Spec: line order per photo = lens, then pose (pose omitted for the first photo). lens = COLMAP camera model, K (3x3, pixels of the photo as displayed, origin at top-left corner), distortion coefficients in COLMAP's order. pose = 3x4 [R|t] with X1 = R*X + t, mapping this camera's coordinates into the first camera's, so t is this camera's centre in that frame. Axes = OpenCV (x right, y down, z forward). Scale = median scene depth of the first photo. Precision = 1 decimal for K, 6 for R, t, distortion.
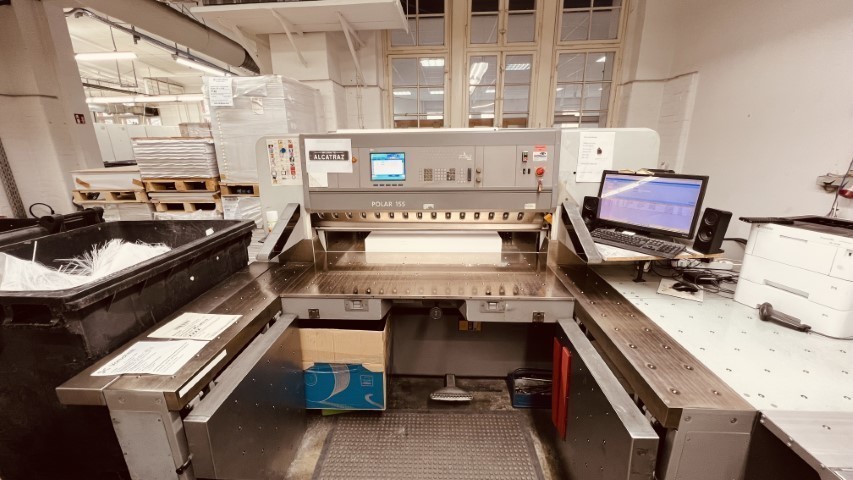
lens RADIAL K [[333.9, 0, 425.9], [0, 333.9, 236.2], [0, 0, 1]] dist [-0.001560, -0.000090]
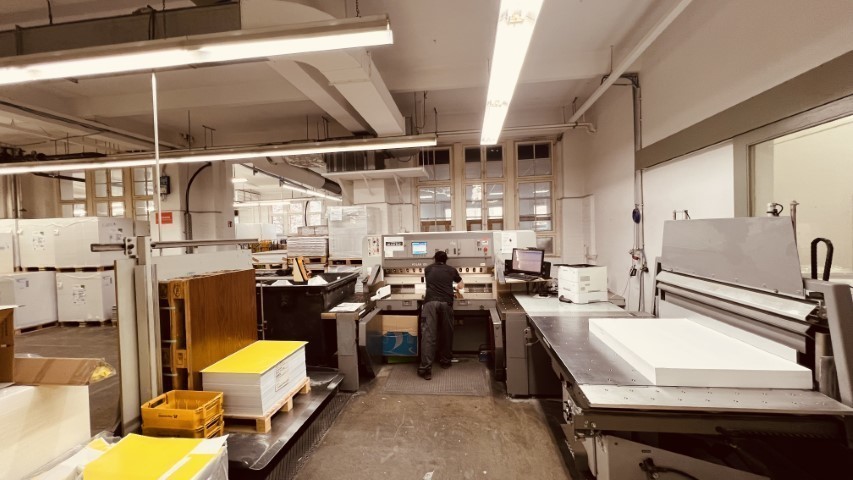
lens RADIAL K [[333.9, 0, 425.9], [0, 333.9, 236.2], [0, 0, 1]] dist [-0.001560, -0.000090]
pose [[0.997627, -0.015571, -0.067060, 0.084434], [-0.001961, 0.967267, -0.253754, 0.294106], [0.068816, 0.253283, 0.964941, -1.228900]]
